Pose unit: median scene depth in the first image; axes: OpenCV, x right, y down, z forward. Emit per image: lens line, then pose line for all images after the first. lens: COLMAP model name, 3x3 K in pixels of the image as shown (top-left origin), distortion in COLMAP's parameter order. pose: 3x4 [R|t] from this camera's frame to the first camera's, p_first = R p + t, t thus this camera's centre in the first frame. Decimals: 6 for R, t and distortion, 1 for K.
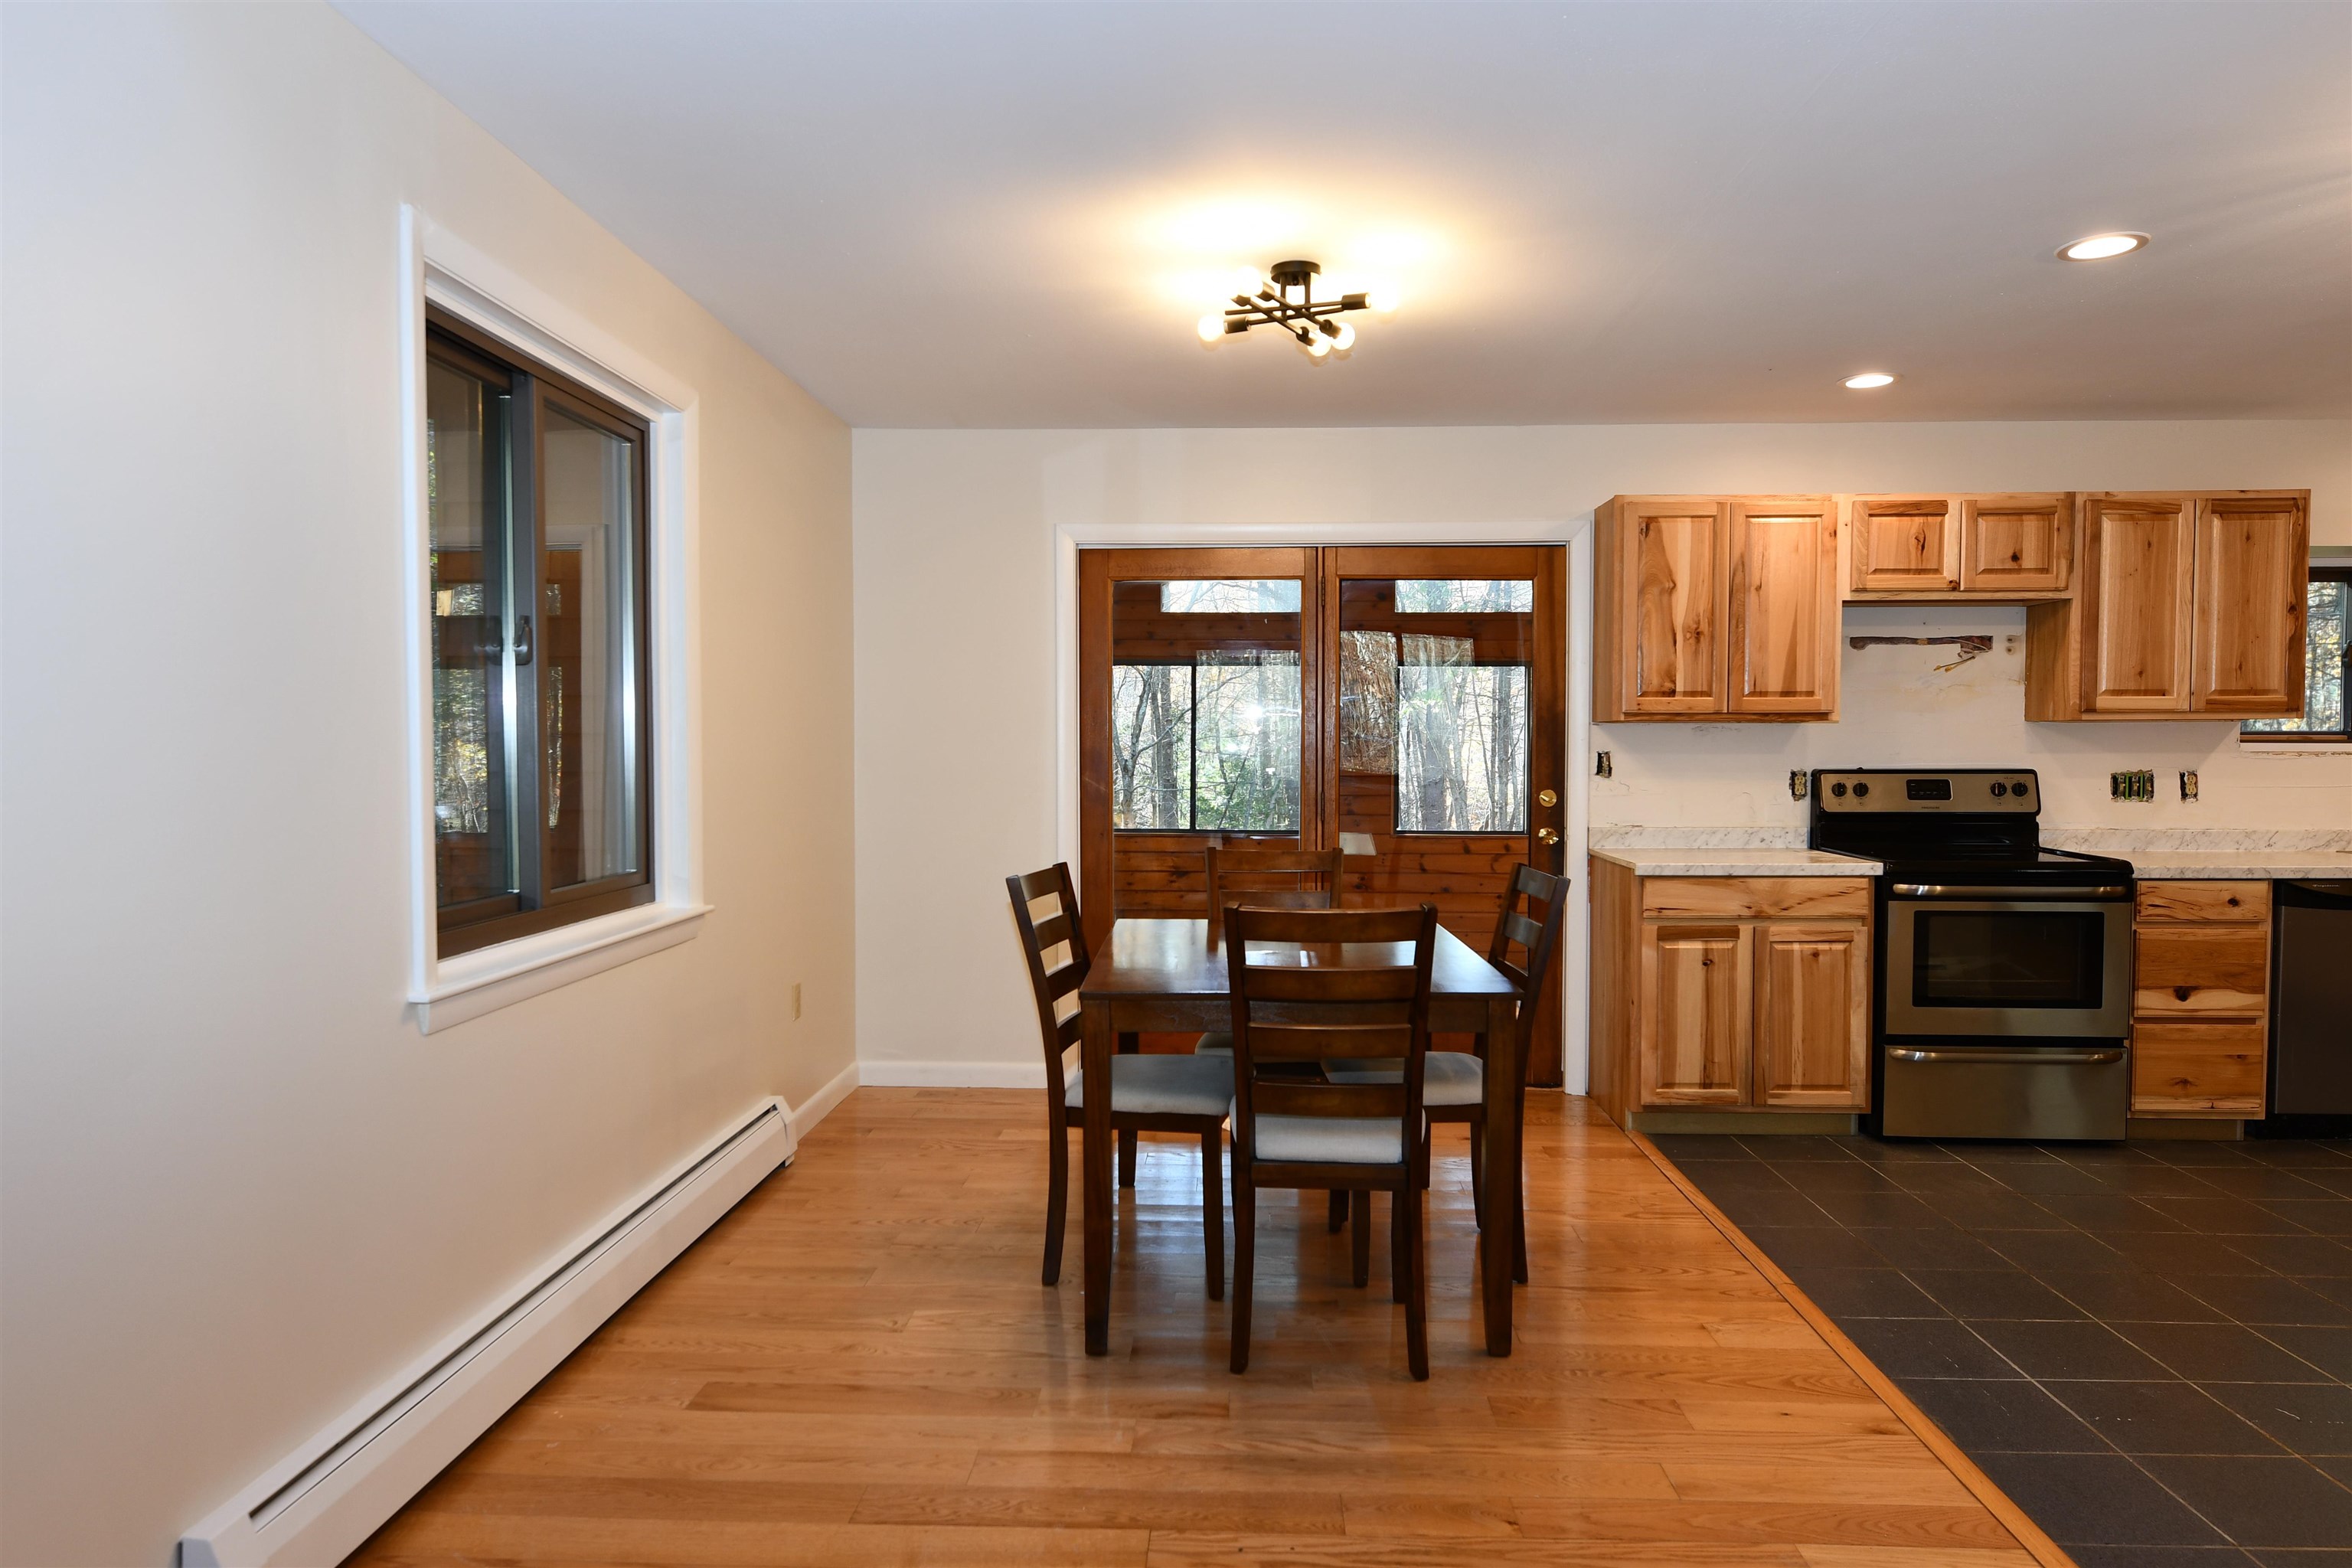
lens RADIAL K [[1449.5, 0, 1182.6], [0, 1449.5, 798.2], [0, 0, 1]] dist [-0.003195, -0.000692]
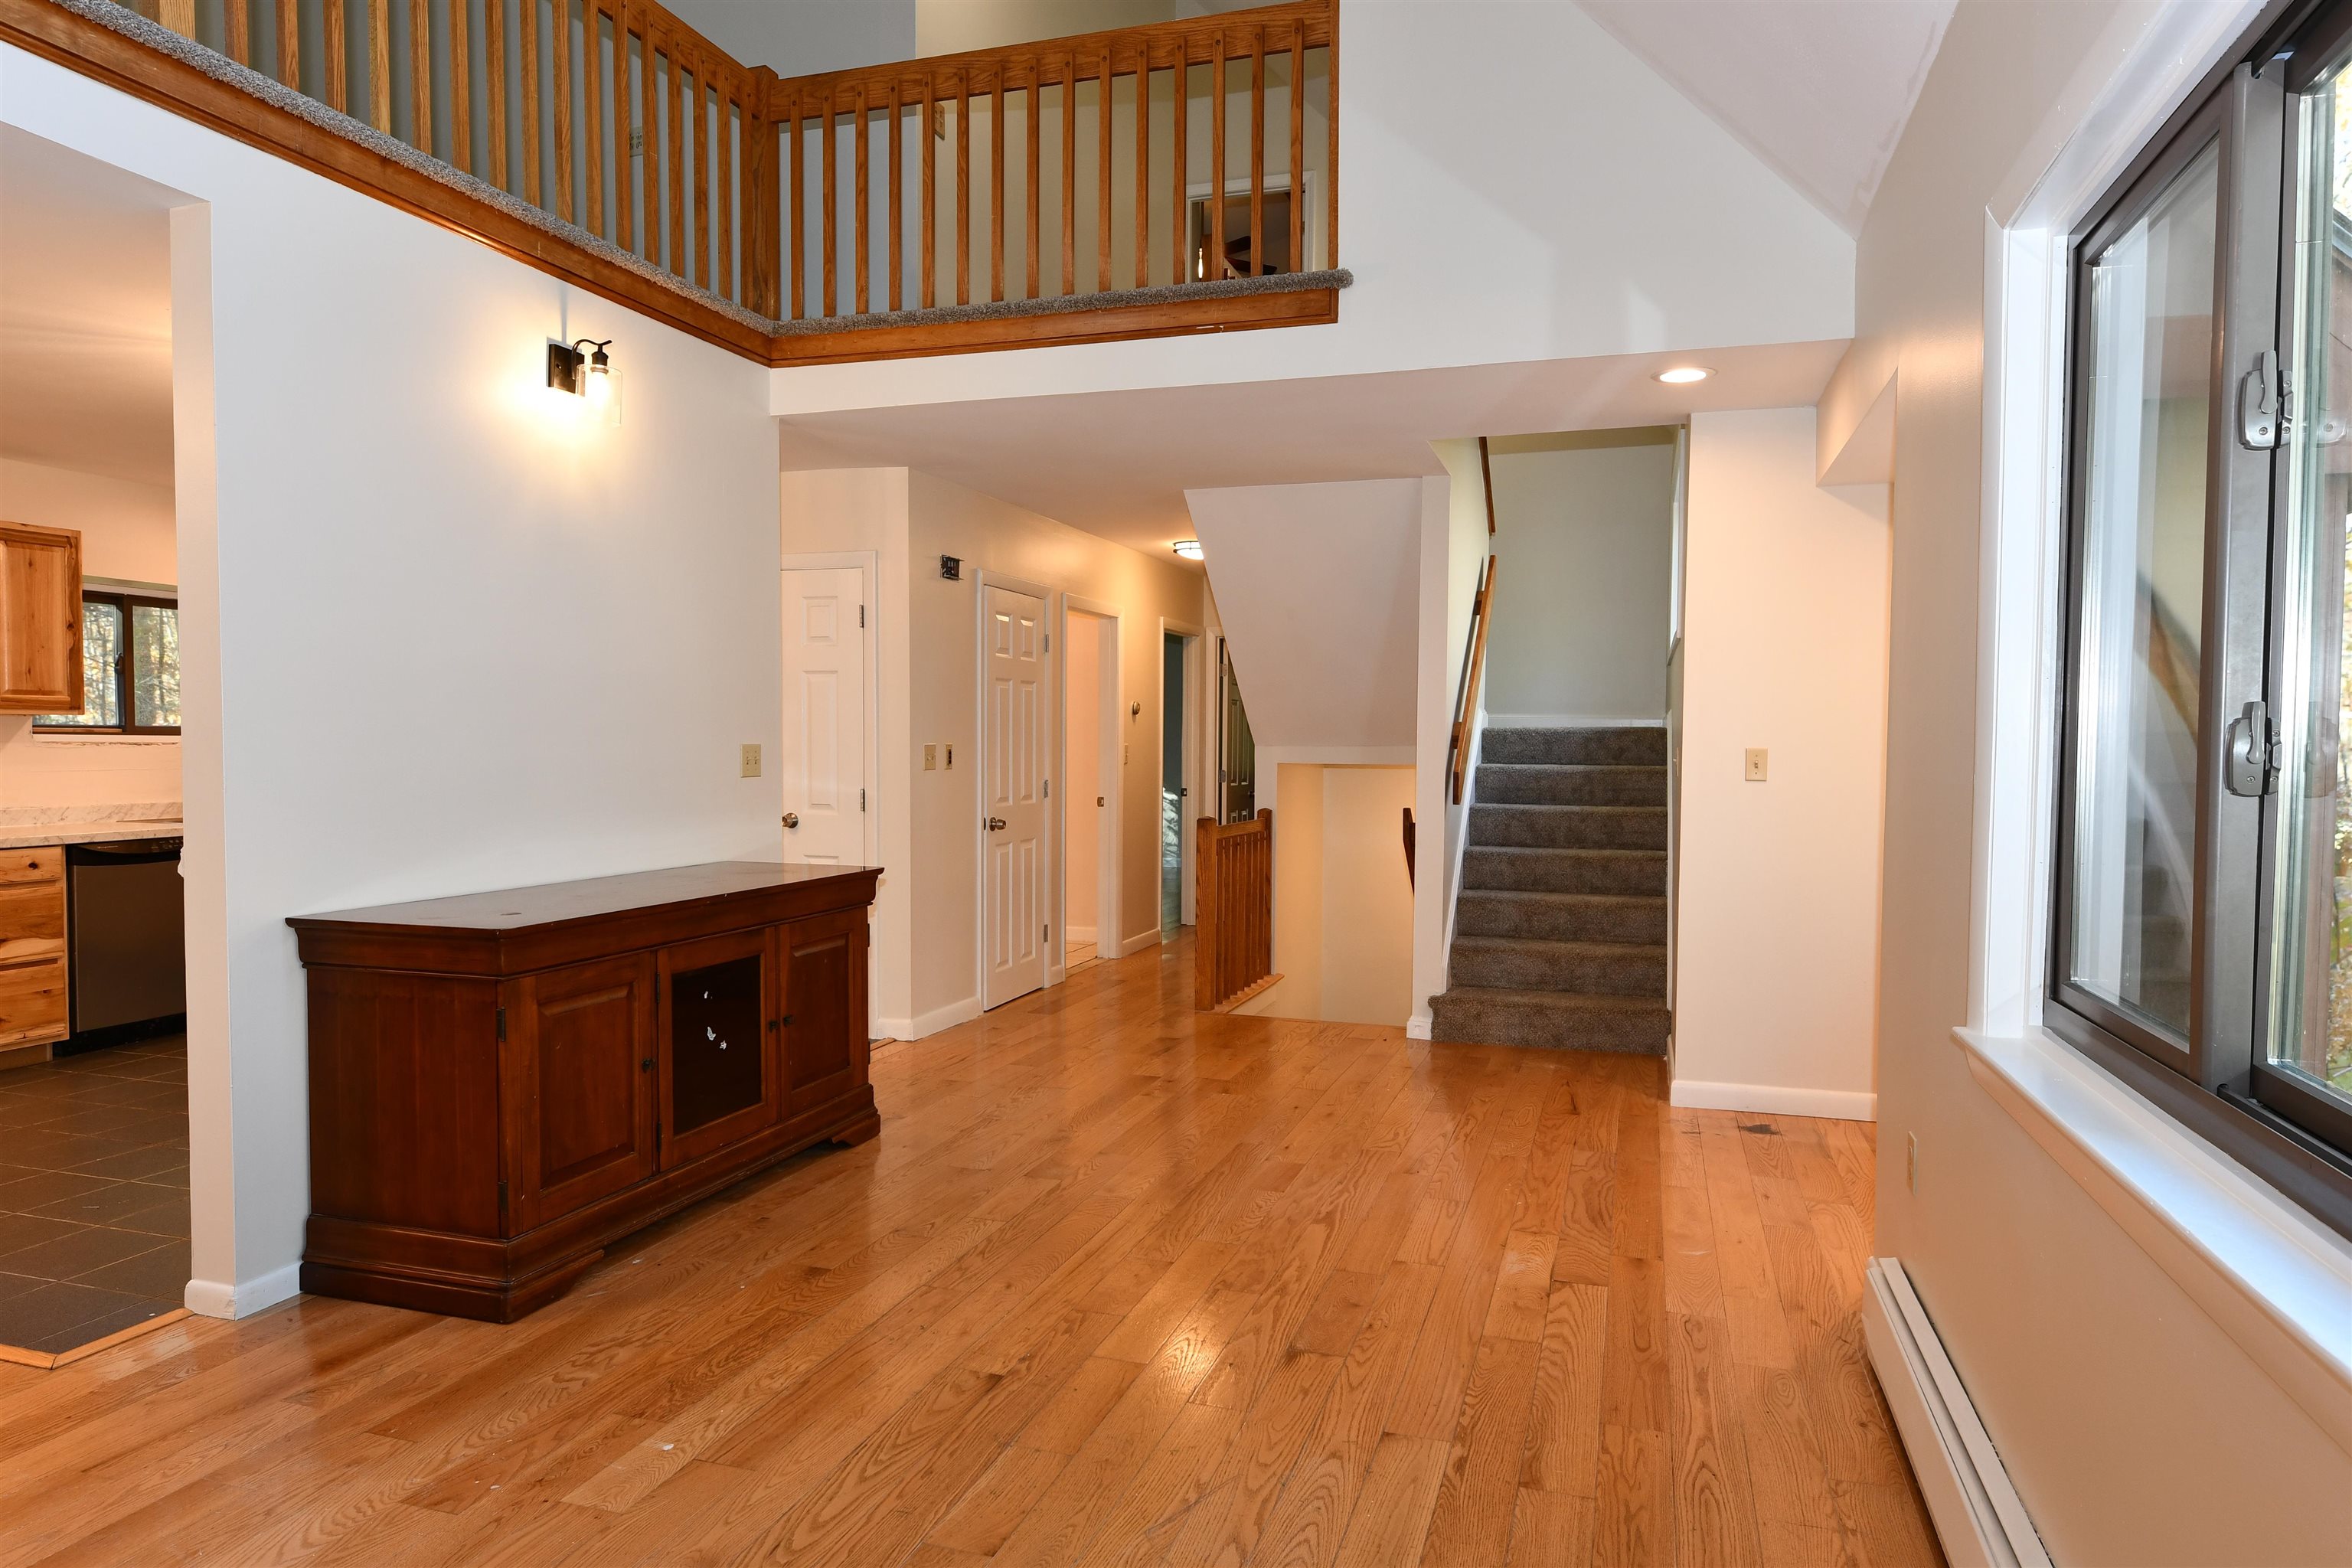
lens RADIAL K [[1449.5, 0, 1182.6], [0, 1449.5, 798.2], [0, 0, 1]] dist [-0.003195, -0.000692]
pose [[0.267161, -0.035588, 0.962994, -0.172253], [0.030393, 0.999132, 0.028492, 0.009455], [-0.963172, 0.021656, 0.268011, -0.240730]]
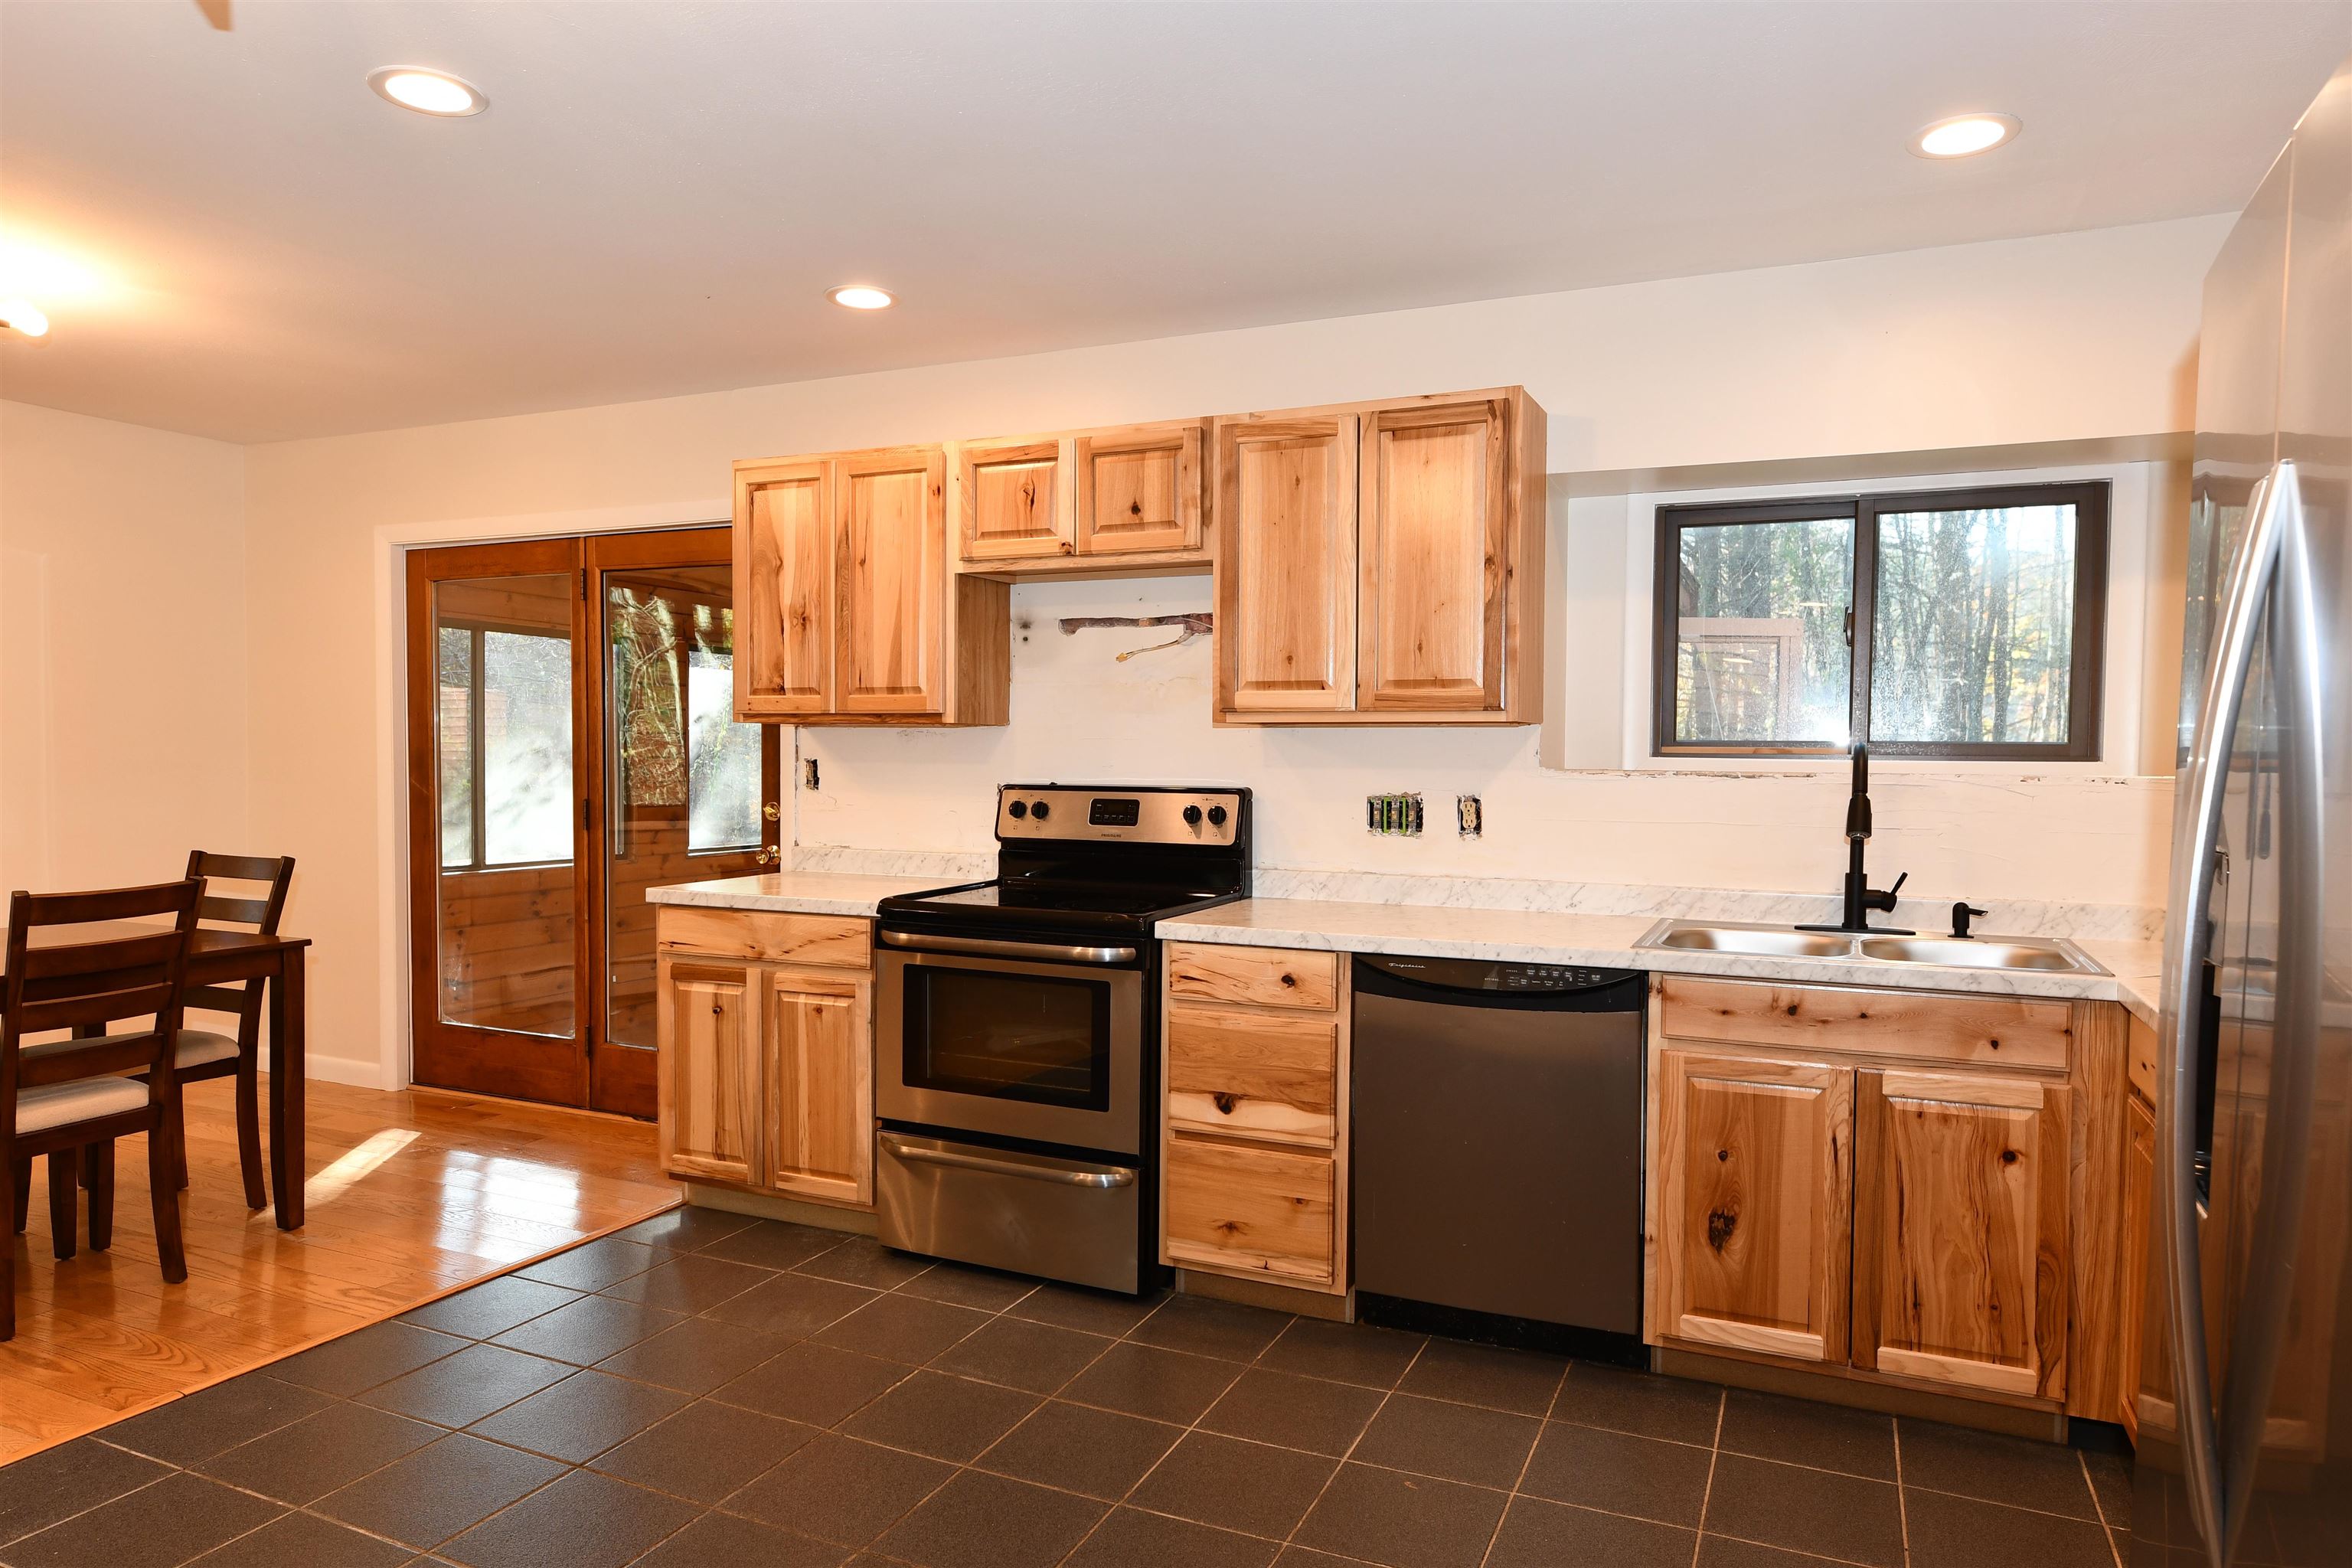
lens RADIAL K [[1449.5, 0, 1182.6], [0, 1449.5, 798.2], [0, 0, 1]] dist [-0.003195, -0.000692]
pose [[0.929637, 0.021376, -0.367855, 0.881696], [-0.023498, 0.999723, -0.001288, -0.014083], [0.367726, 0.009841, 0.929882, 0.303929]]
